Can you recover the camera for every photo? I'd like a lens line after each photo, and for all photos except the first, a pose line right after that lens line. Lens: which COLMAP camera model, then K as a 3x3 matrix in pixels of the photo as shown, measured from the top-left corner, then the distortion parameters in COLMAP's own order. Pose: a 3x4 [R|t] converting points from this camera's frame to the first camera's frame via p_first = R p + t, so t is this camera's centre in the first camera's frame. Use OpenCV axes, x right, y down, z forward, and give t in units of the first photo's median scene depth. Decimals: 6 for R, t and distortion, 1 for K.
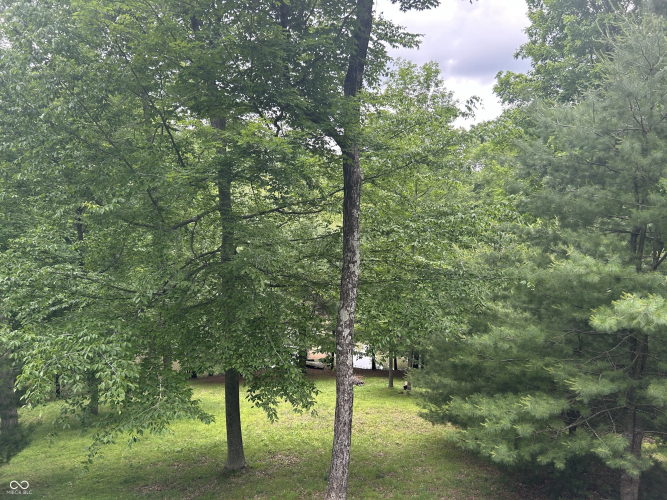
lens RADIAL K [[500.4, 0, 338.0], [0, 500.4, 251.7], [0, 0, 1]] dist [0.061397, -0.073567]
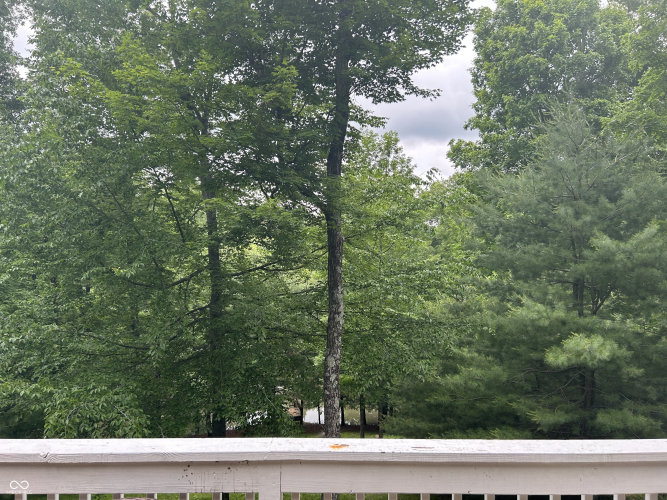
lens RADIAL K [[500.4, 0, 331.6], [0, 500.4, 244.3], [0, 0, 1]] dist [0.061397, -0.073567]
pose [[0.997627, -0.015279, 0.067128, -0.054695], [0.023425, 0.992217, -0.122294, 0.003759], [-0.064737, 0.123576, 0.990221, -0.133164]]
